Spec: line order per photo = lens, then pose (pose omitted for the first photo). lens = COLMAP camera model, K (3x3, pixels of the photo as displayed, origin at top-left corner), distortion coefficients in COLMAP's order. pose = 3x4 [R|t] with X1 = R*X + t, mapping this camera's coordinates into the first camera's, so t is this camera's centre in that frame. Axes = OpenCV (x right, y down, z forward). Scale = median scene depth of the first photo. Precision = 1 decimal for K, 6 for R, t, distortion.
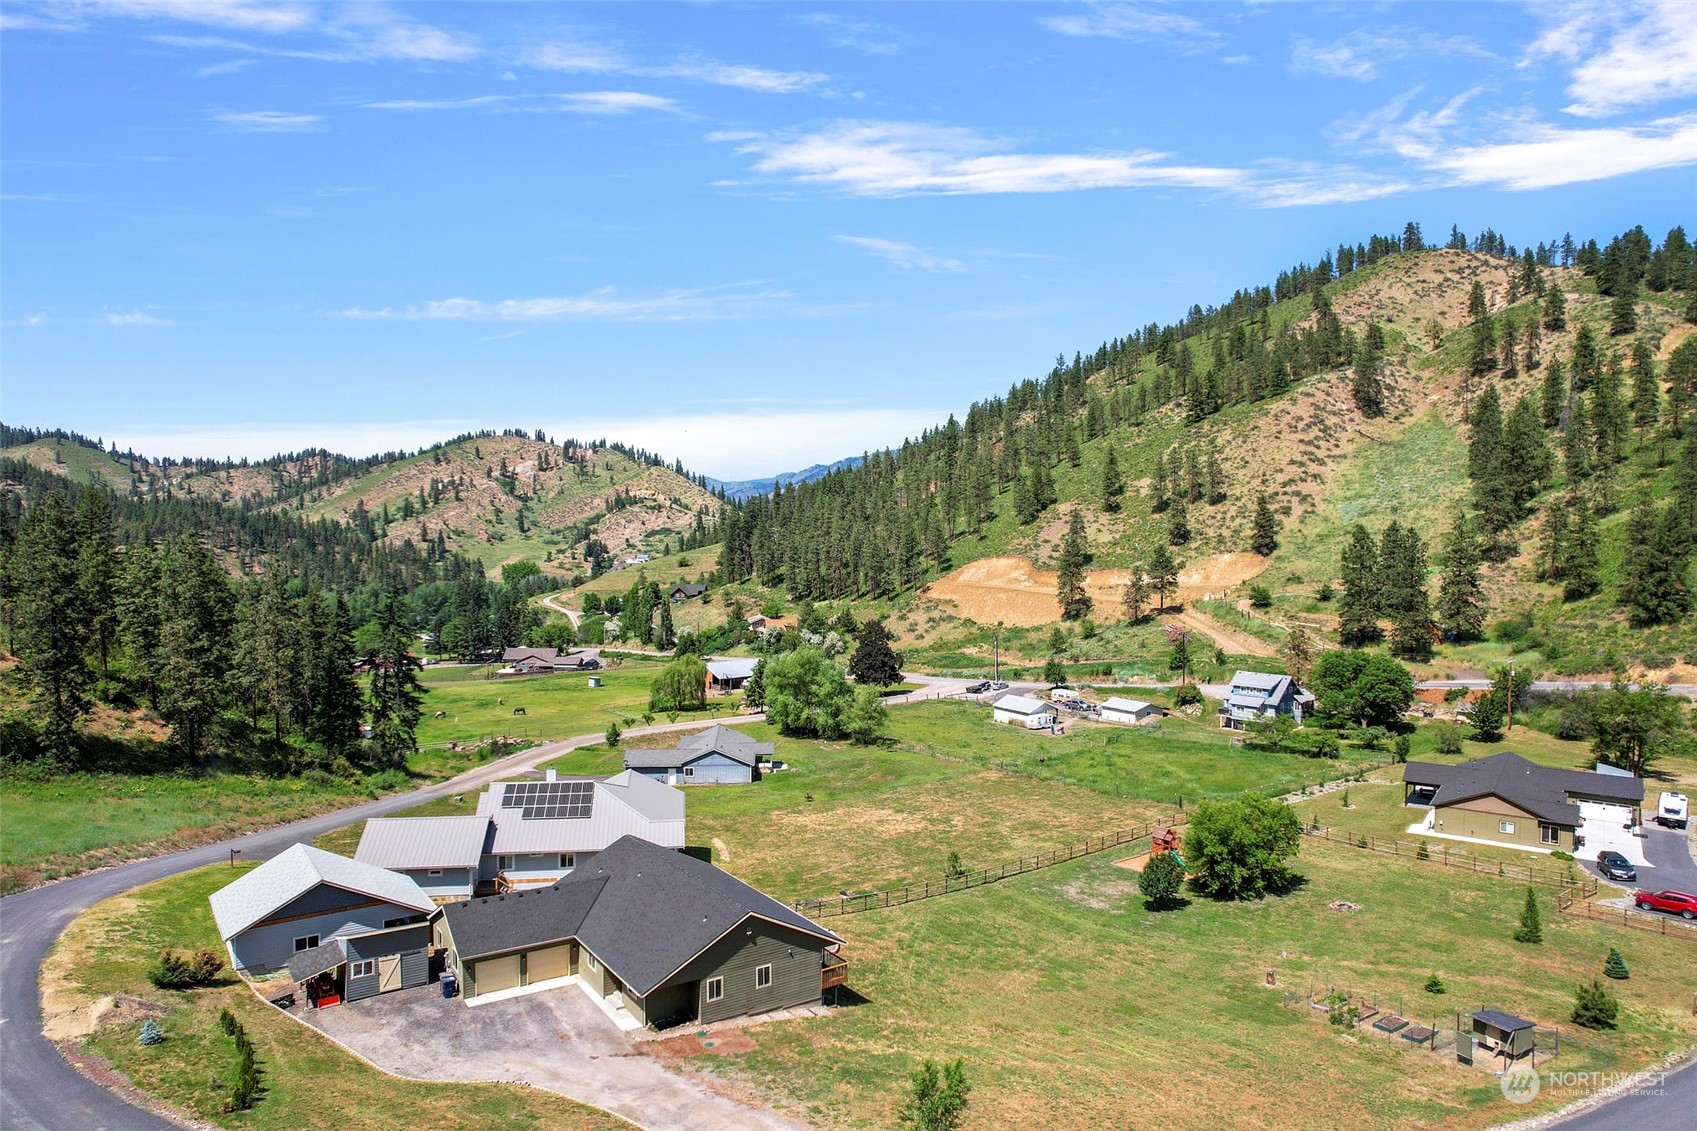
lens RADIAL K [[1081.8, 0, 848.5], [0, 1081.8, 565.5], [0, 0, 1]] dist [-0.038658, 0.003843]
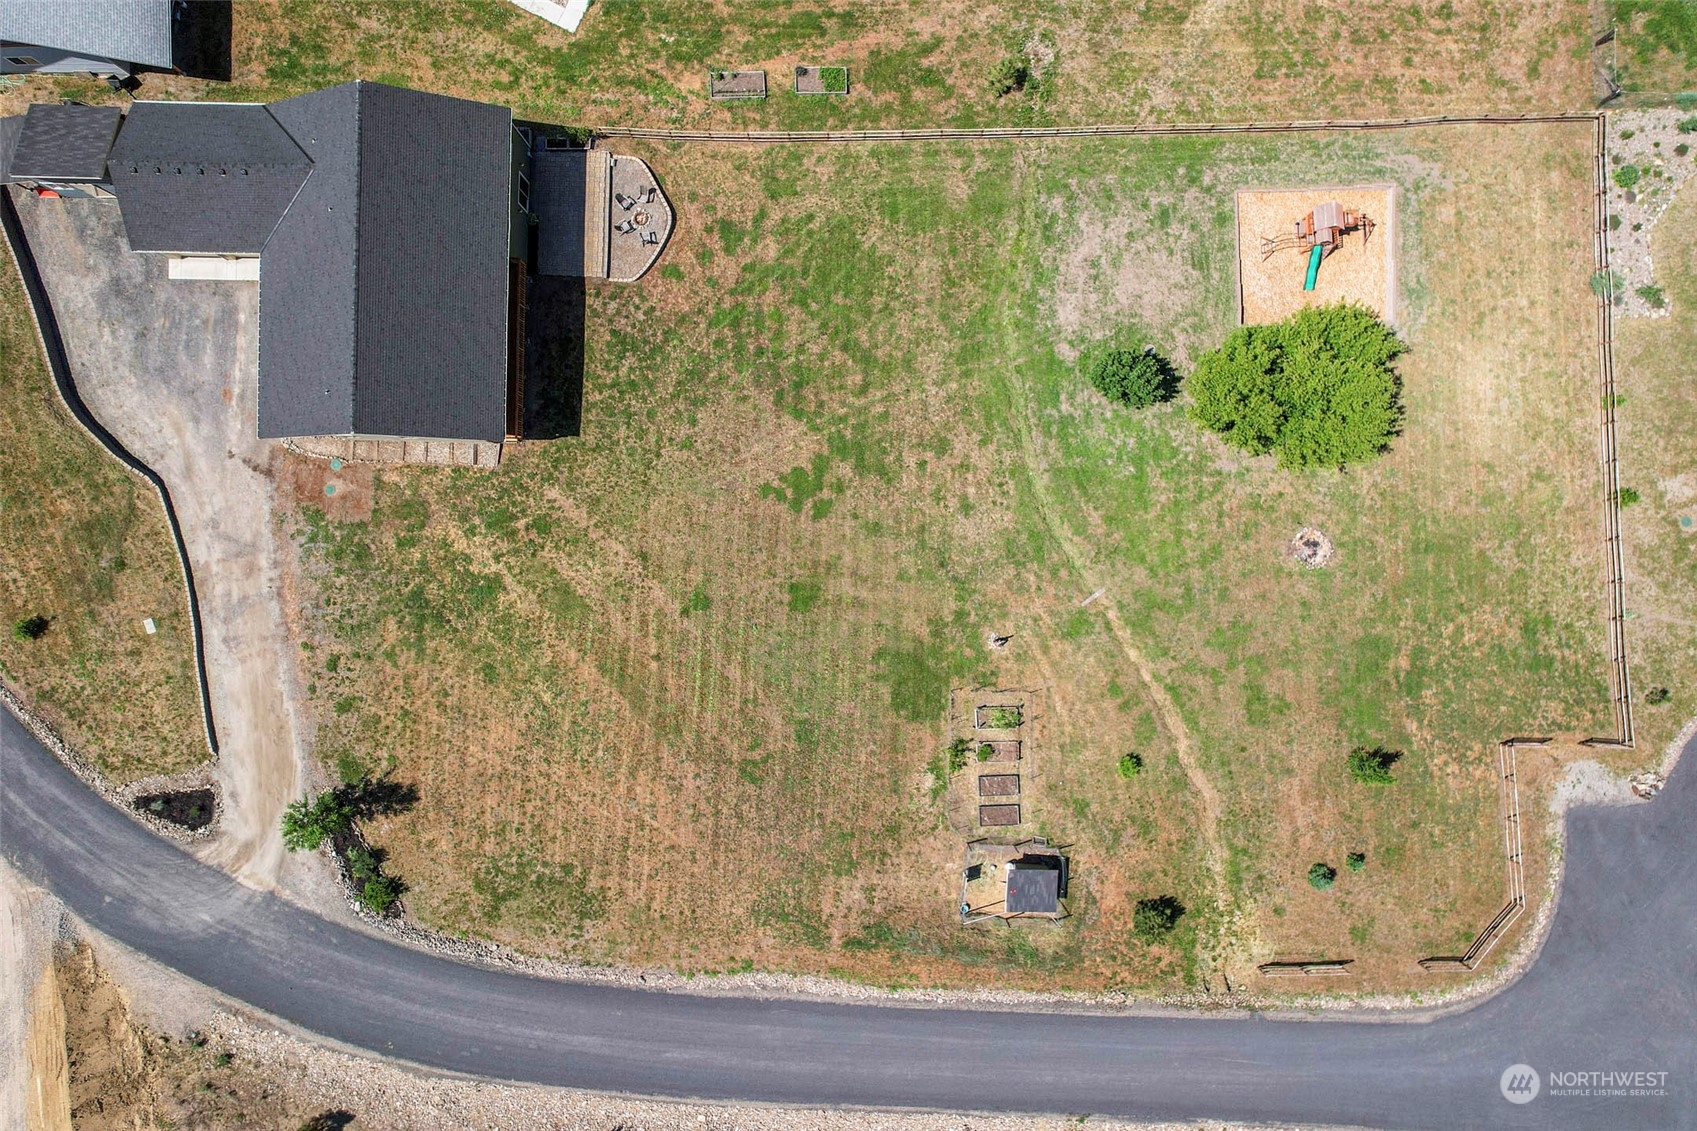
lens RADIAL K [[1089.9, 0, 848.5], [0, 1089.9, 565.5], [0, 0, 1]] dist [-0.073919, 0.073055]
pose [[0.818261, 0.574846, 0.000824, 0.062238], [-0.017161, 0.022996, 0.999588, -0.116730], [0.574590, -0.817939, 0.028682, 0.228458]]
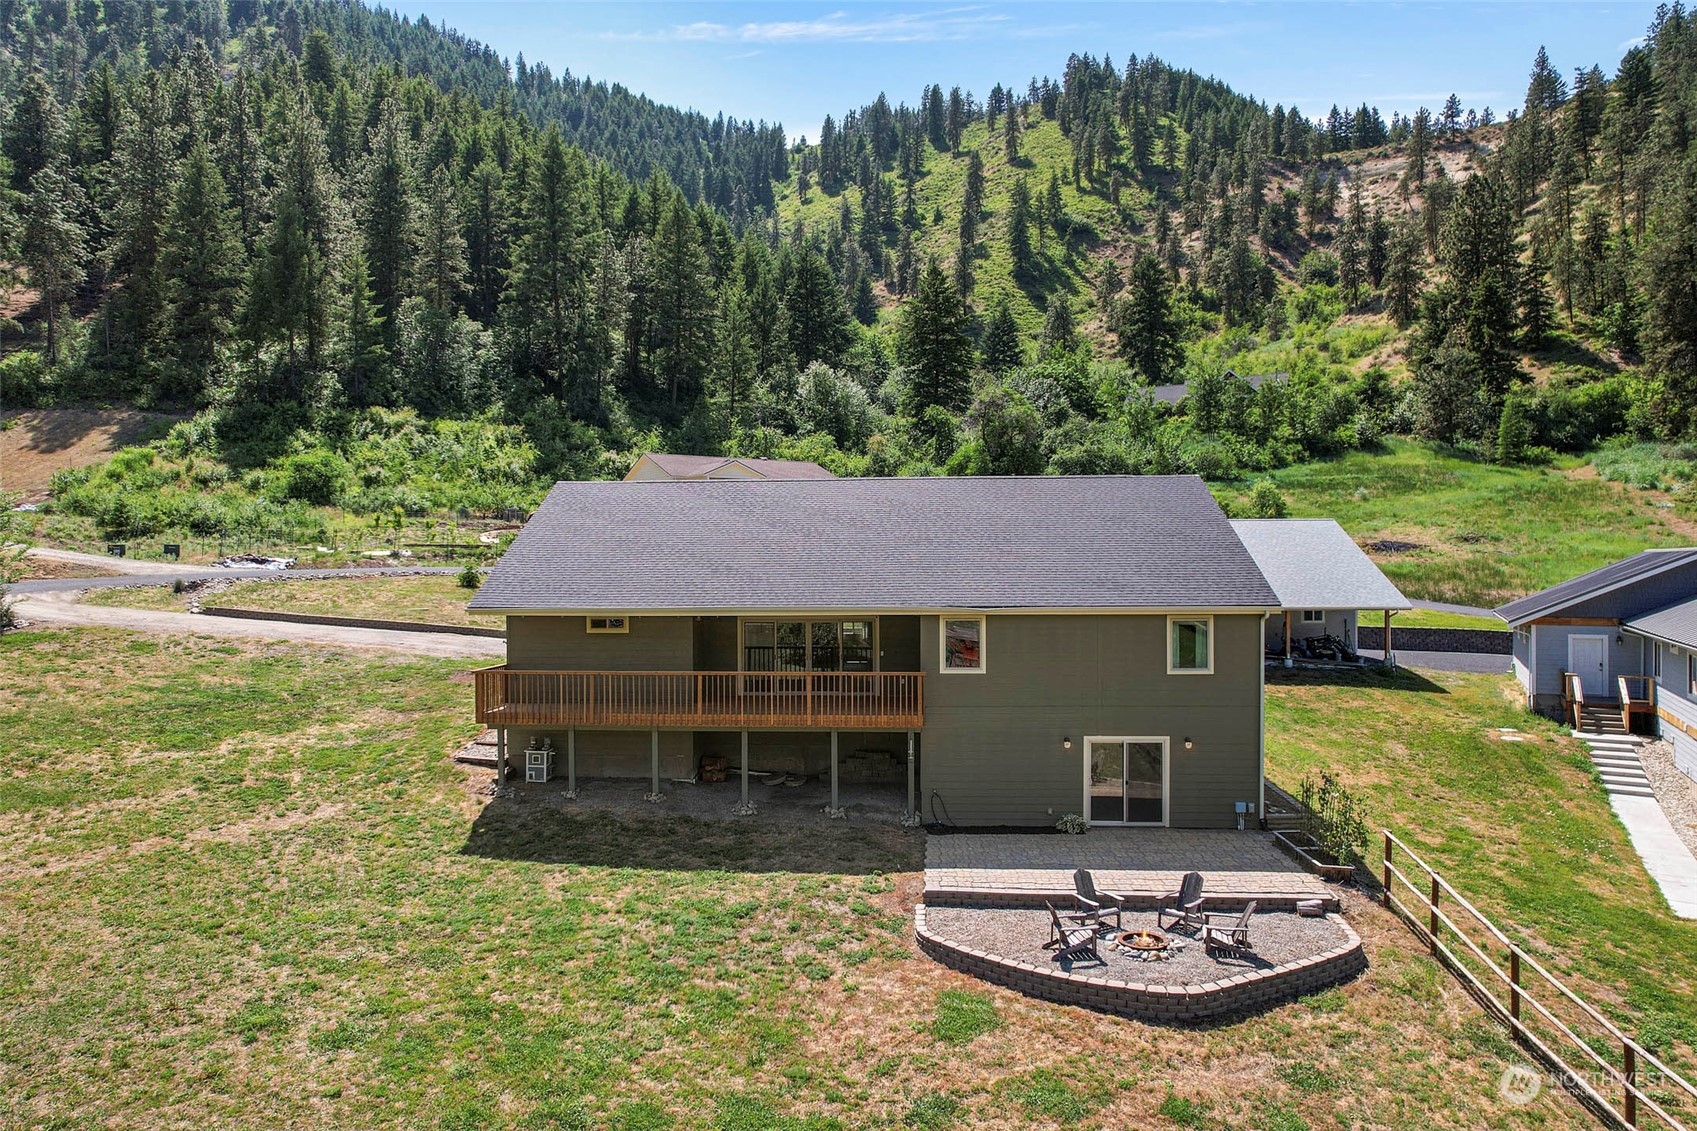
lens RADIAL K [[1089.9, 0, 848.5], [0, 1089.9, 565.5], [0, 0, 1]] dist [-0.073919, 0.073055]
pose [[-0.606982, -0.002185, -0.794713, 0.046733], [-0.028884, 0.999396, 0.019314, 0.070278], [0.794191, 0.034678, -0.606679, 0.288070]]
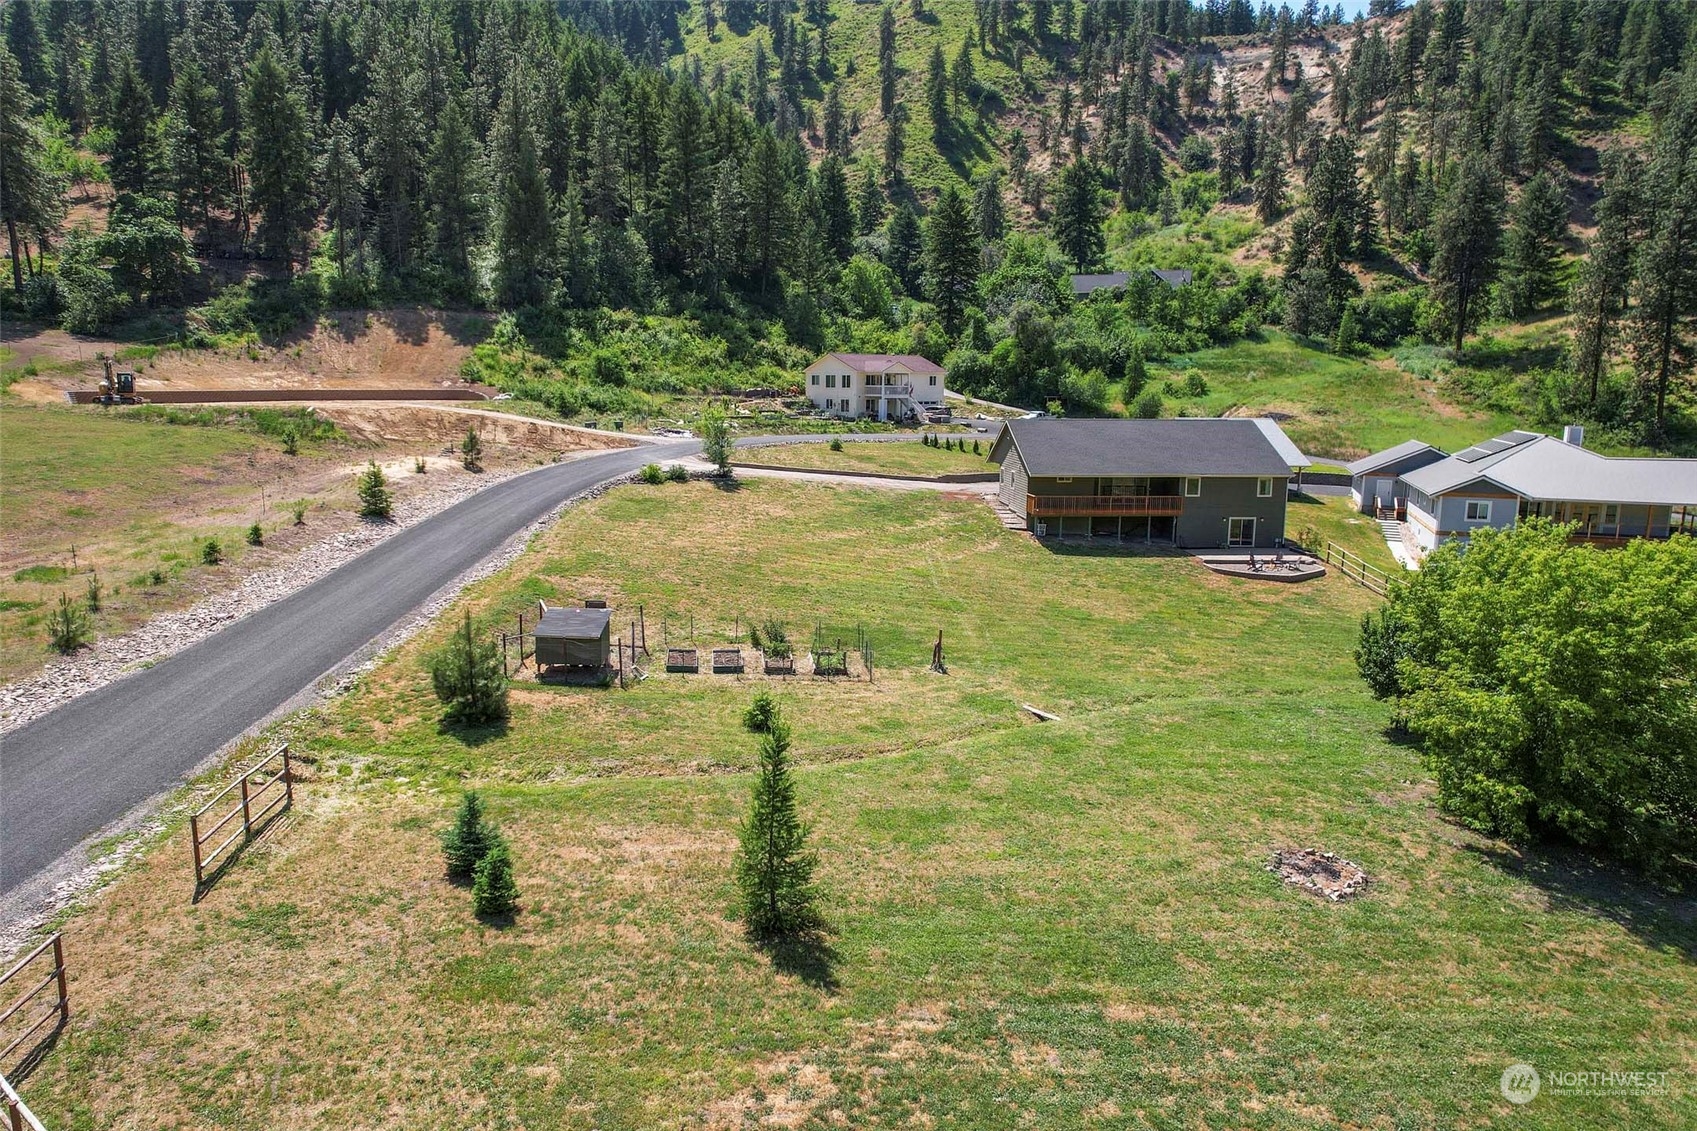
lens RADIAL K [[1089.9, 0, 848.5], [0, 1089.9, 565.5], [0, 0, 1]] dist [-0.073919, 0.073055]
pose [[-0.483800, 0.135945, -0.864556, 0.221945], [-0.041476, 0.983190, 0.177809, 0.055295], [0.874195, 0.121883, -0.470029, 0.293911]]
